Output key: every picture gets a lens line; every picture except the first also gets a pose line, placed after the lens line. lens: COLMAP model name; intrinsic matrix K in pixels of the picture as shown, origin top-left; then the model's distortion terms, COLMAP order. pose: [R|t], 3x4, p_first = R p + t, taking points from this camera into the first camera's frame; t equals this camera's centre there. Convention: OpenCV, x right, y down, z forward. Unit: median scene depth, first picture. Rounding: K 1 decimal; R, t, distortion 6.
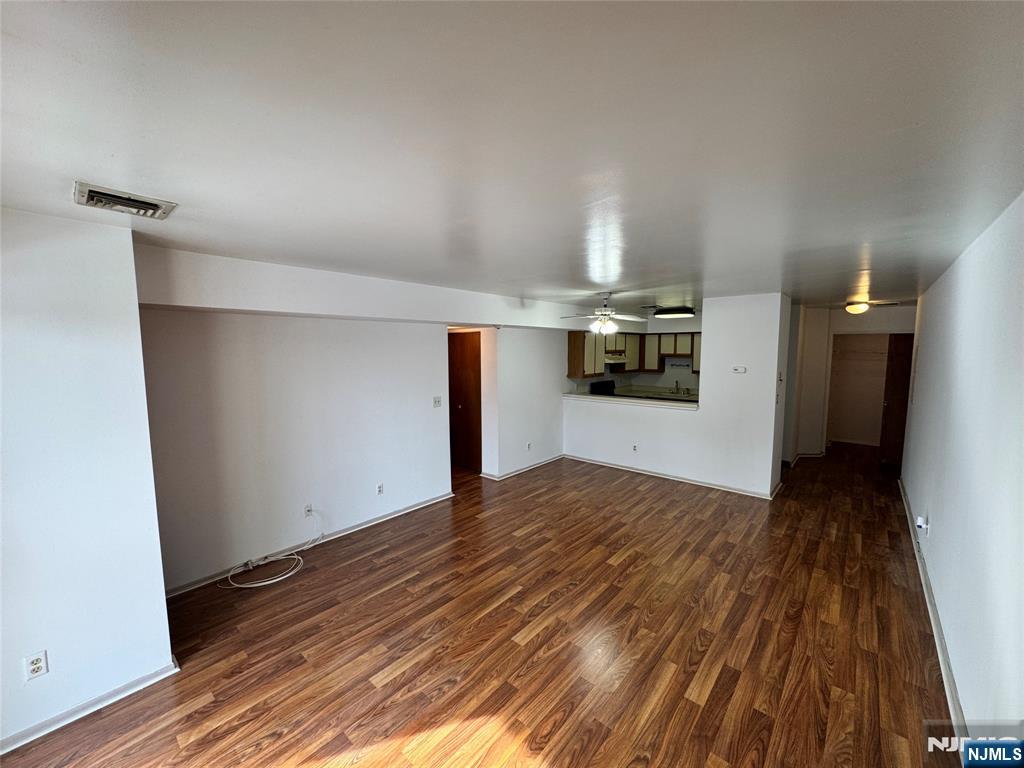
lens RADIAL K [[406.3, 0, 515.6], [0, 406.3, 378.2], [0, 0, 1]] dist [-0.003083, -0.000090]
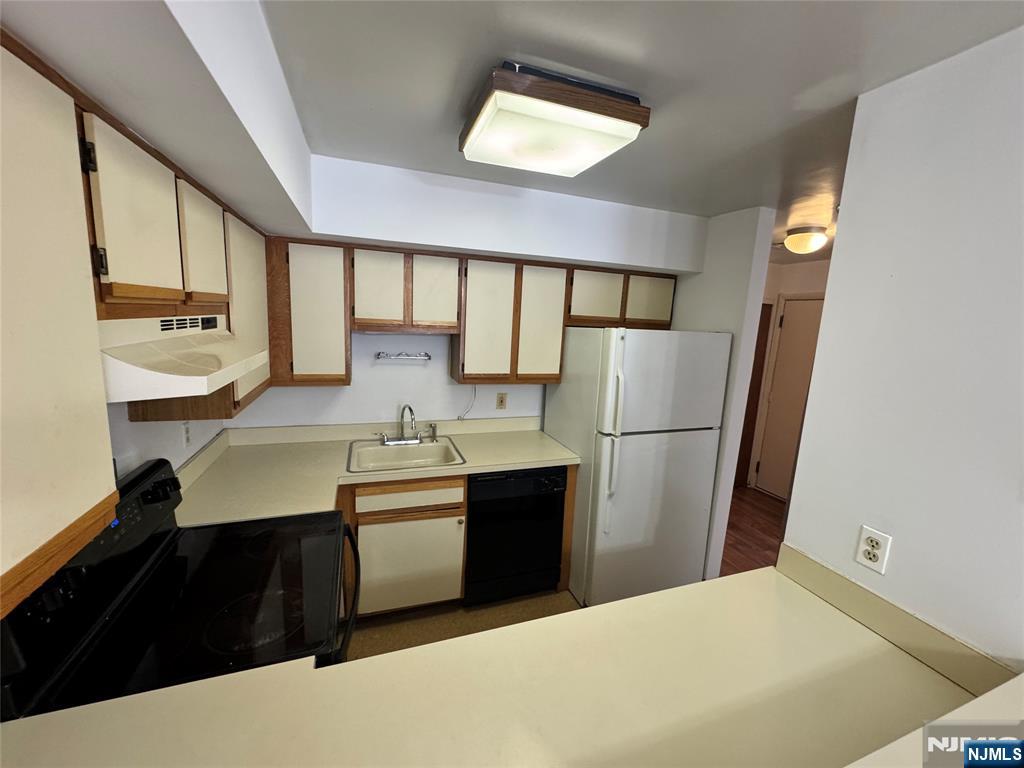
lens RADIAL K [[406.3, 0, 512.1], [0, 406.3, 384.4], [0, 0, 1]] dist [-0.003083, -0.000090]
pose [[0.485907, -0.116018, 0.866276, 0.342136], [0.013786, 0.992045, 0.125129, -0.104418], [-0.873902, -0.048859, 0.483641, 1.632275]]
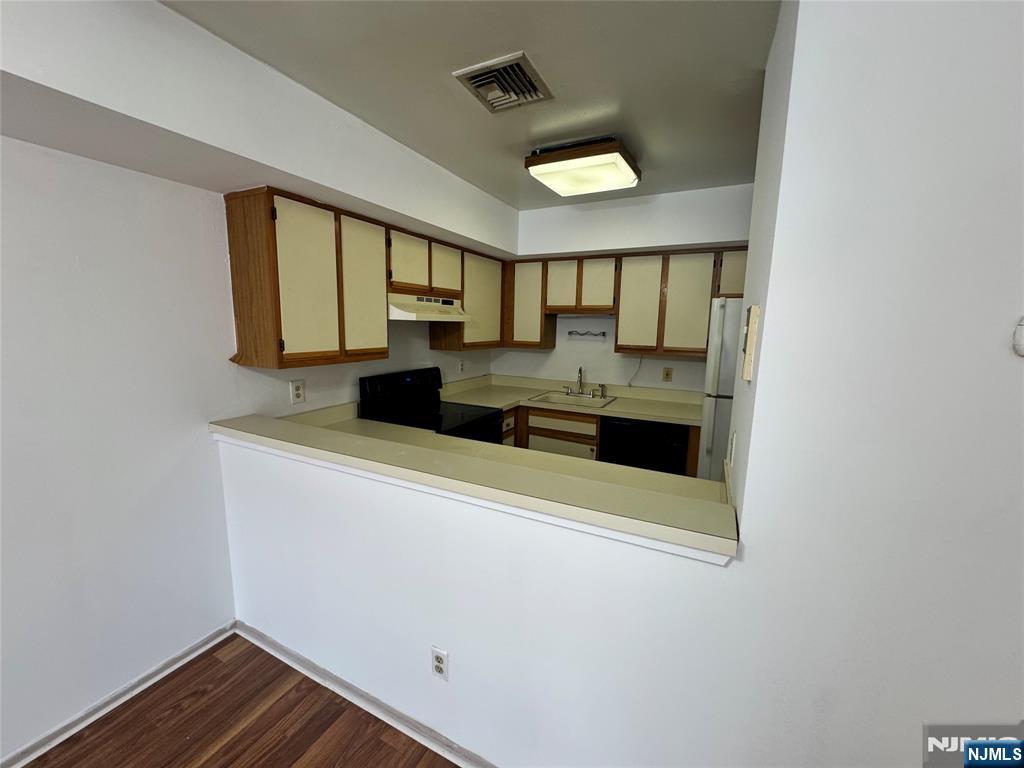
lens RADIAL K [[406.3, 0, 511.7], [0, 406.3, 384.2], [0, 0, 1]] dist [-0.003083, -0.000090]
pose [[0.969279, -0.012857, 0.245626, 0.448373], [-0.006224, 0.997031, 0.076751, -0.019954], [-0.245884, -0.075922, 0.966321, 1.228512]]
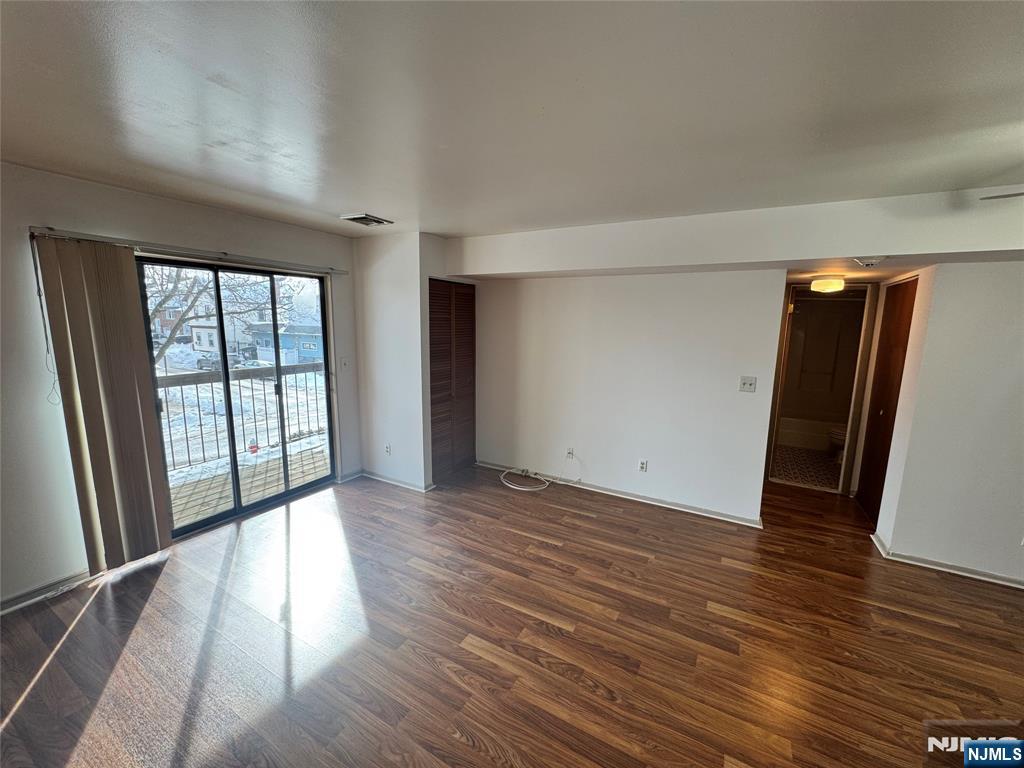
lens RADIAL K [[406.3, 0, 512.1], [0, 406.3, 382.7], [0, 0, 1]] dist [-0.003083, -0.000090]
pose [[0.199539, 0.150643, -0.968241, 0.510373], [-0.093579, 0.986526, 0.134203, -0.001260], [0.975411, 0.063828, 0.210947, 0.590560]]
